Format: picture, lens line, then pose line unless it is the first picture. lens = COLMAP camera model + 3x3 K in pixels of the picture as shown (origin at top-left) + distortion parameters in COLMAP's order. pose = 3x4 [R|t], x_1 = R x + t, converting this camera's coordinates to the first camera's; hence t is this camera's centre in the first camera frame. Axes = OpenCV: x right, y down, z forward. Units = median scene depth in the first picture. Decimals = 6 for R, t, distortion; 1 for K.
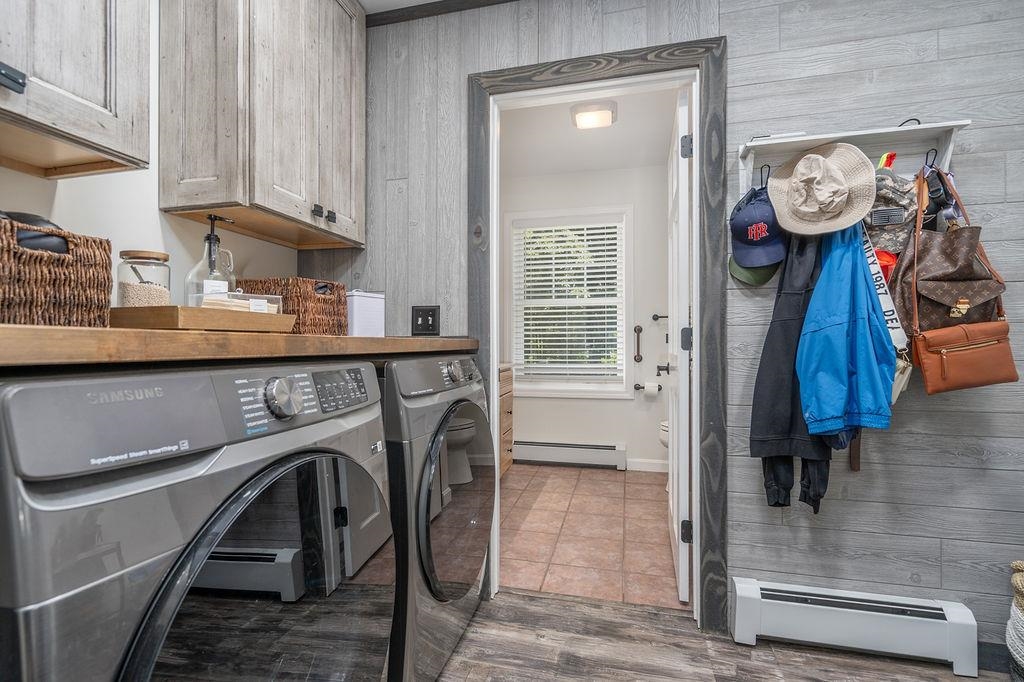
lens RADIAL K [[490.3, 0, 511.1], [0, 490.3, 338.6], [0, 0, 1]] dist [-0.001892, -0.000394]
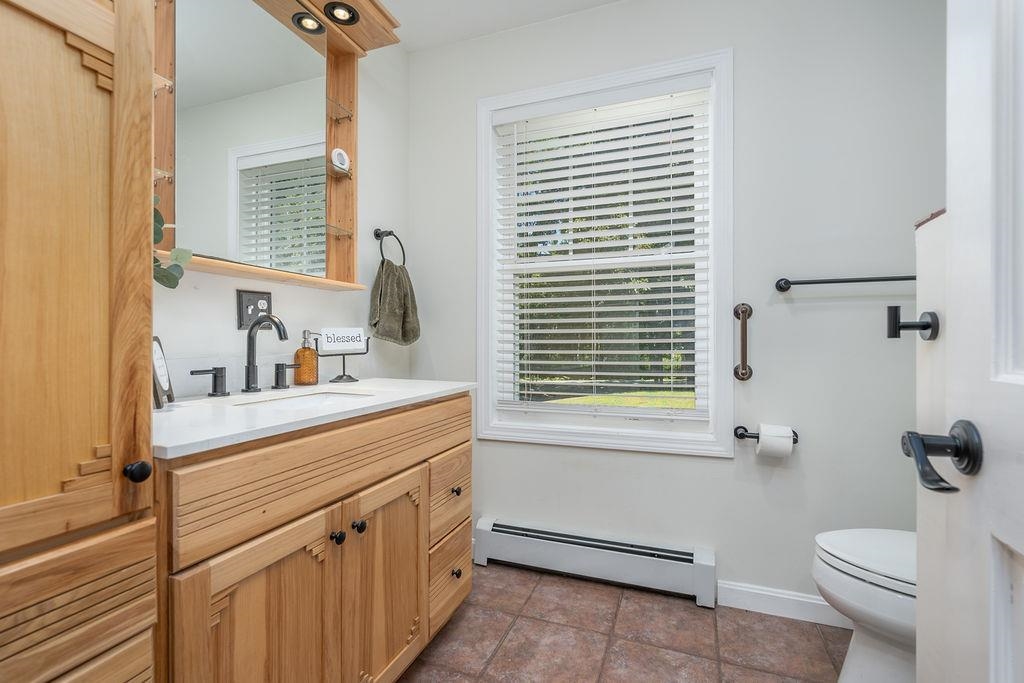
lens RADIAL K [[490.3, 0, 511.1], [0, 490.3, 339.1], [0, 0, 1]] dist [-0.001892, -0.000394]
pose [[0.992466, 0.000175, -0.122520, 0.095575], [-0.000123, 1.000000, 0.000433, 0.007649], [0.122520, -0.000414, 0.992466, 0.506010]]
